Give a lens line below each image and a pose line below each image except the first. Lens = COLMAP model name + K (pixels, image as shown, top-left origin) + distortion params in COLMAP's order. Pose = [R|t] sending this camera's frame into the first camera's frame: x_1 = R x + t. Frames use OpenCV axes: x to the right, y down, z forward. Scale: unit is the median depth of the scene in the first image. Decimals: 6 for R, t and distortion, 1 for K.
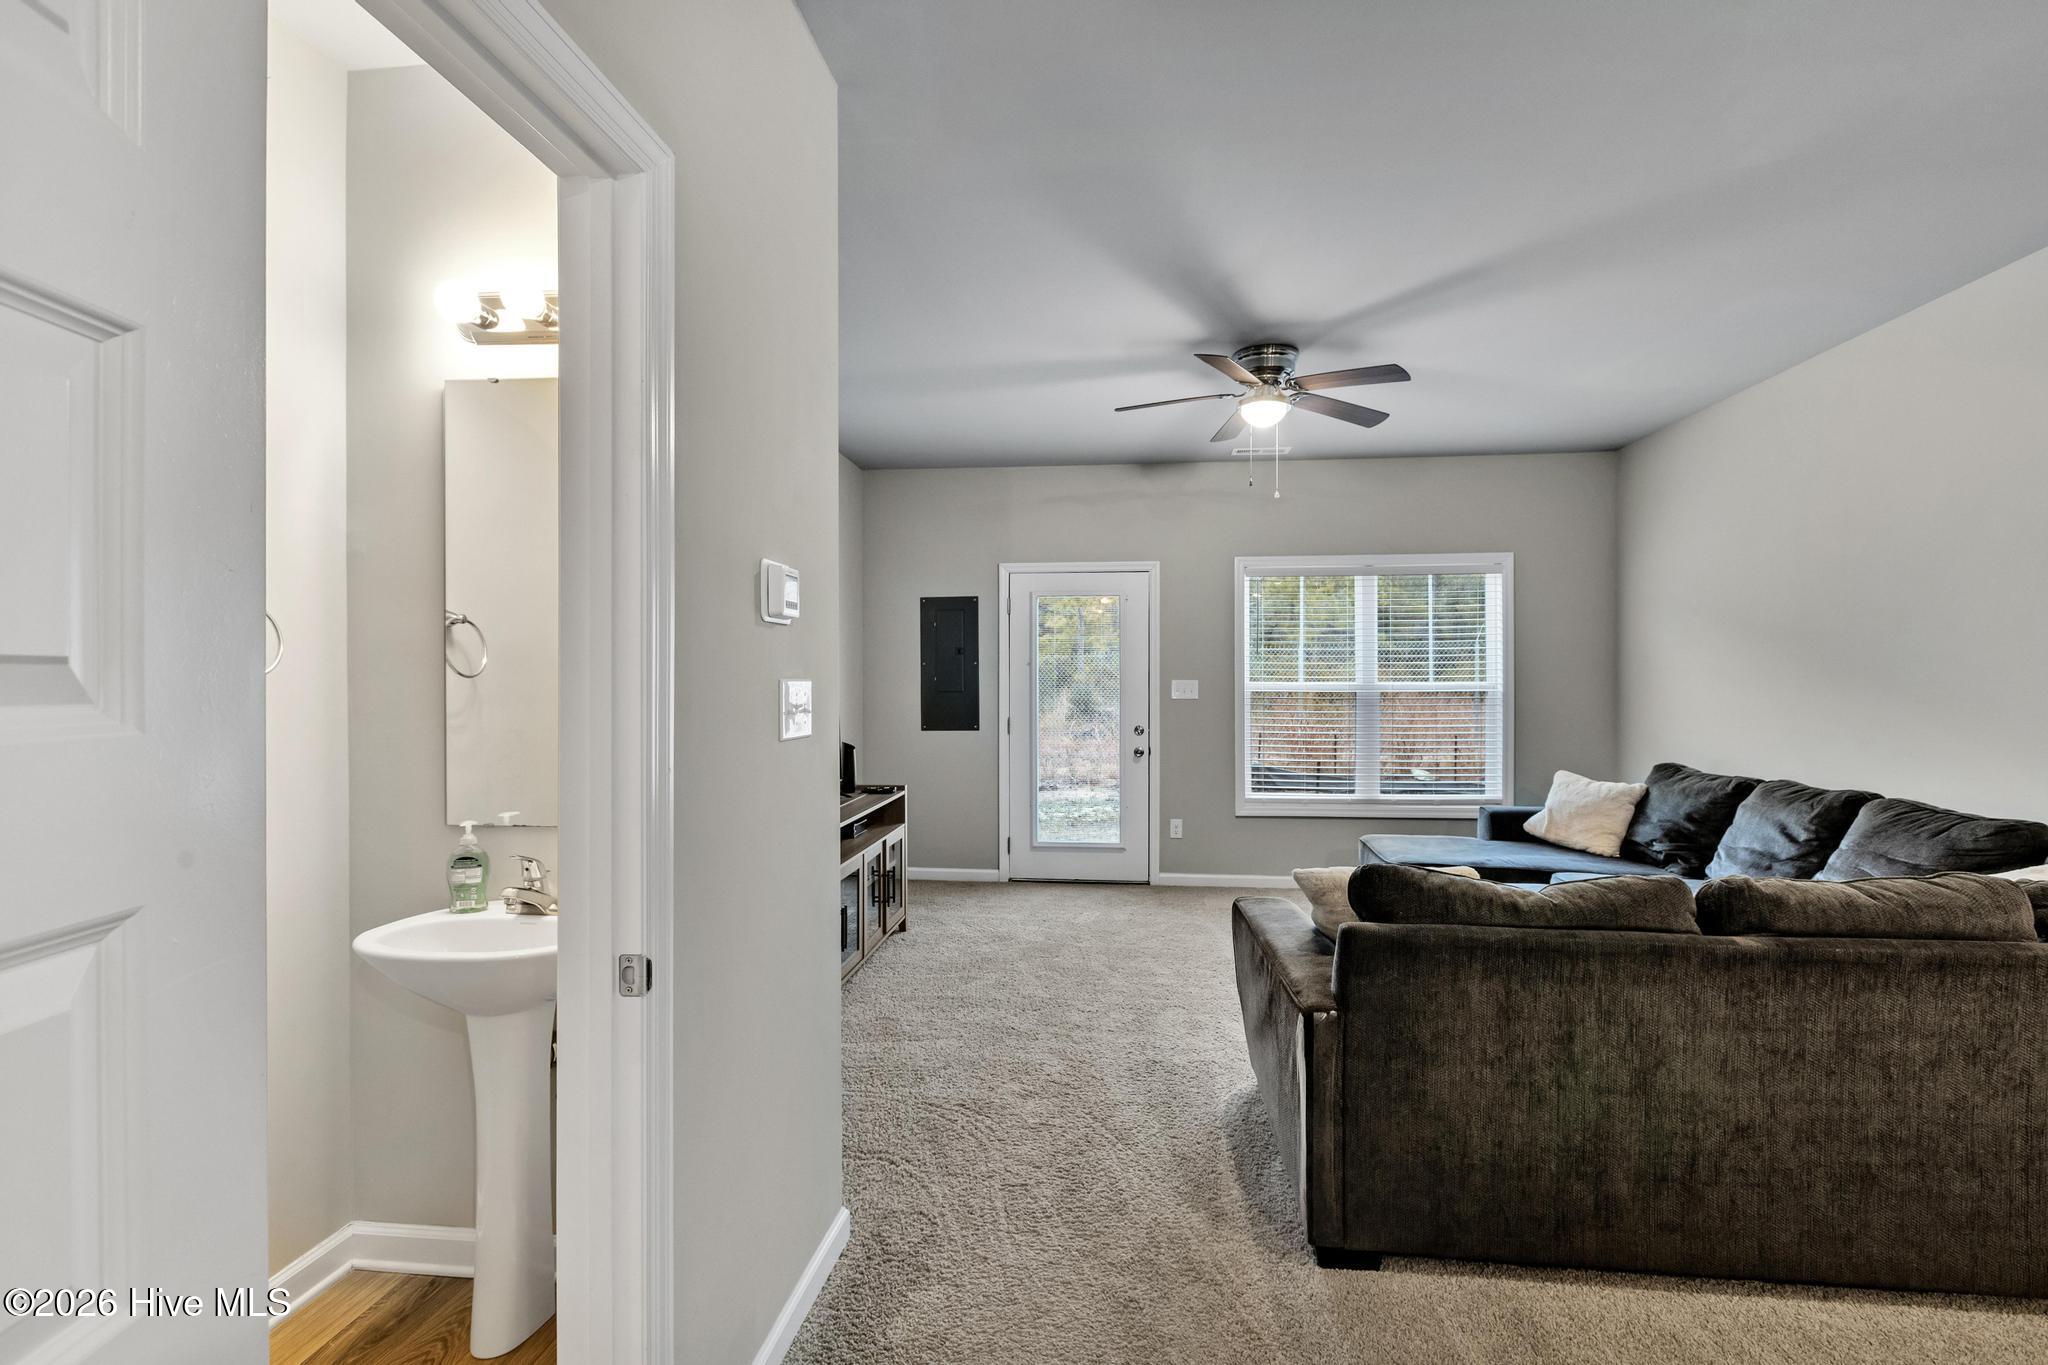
lens RADIAL K [[917.1, 0, 1057.0], [0, 917.1, 684.6], [0, 0, 1]] dist [0.002232, 0.000559]
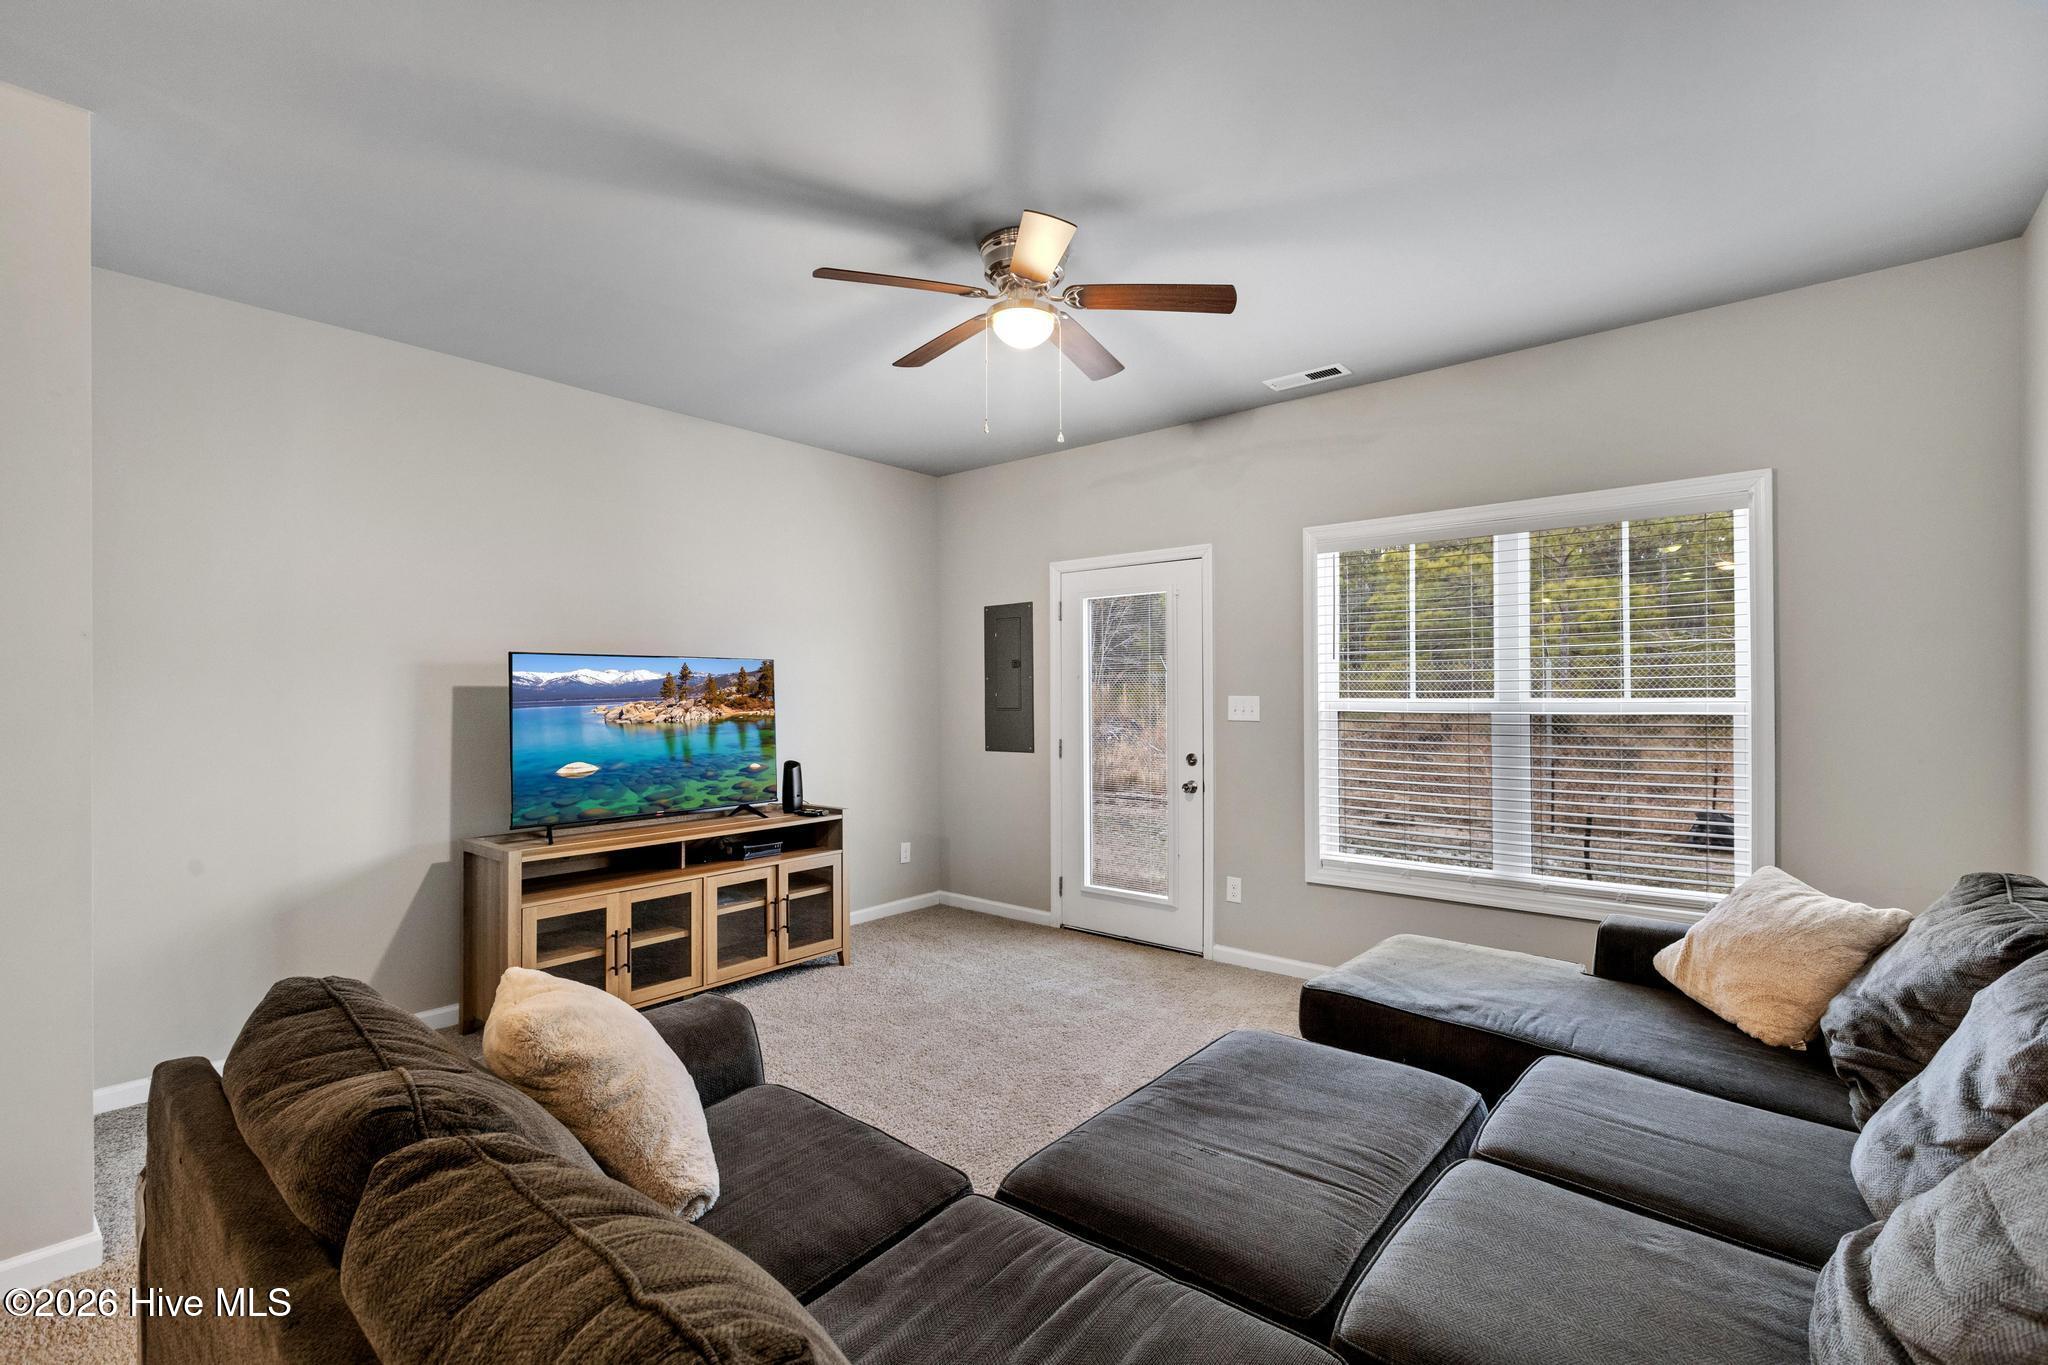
lens RADIAL K [[917.1, 0, 1033.9], [0, 917.1, 691.3], [0, 0, 1]] dist [0.002232, 0.000559]
pose [[0.824018, -0.003094, -0.566555, 0.426893], [-0.001387, 0.999971, -0.007478, -0.002658], [0.566562, 0.006948, 0.823990, 0.272554]]
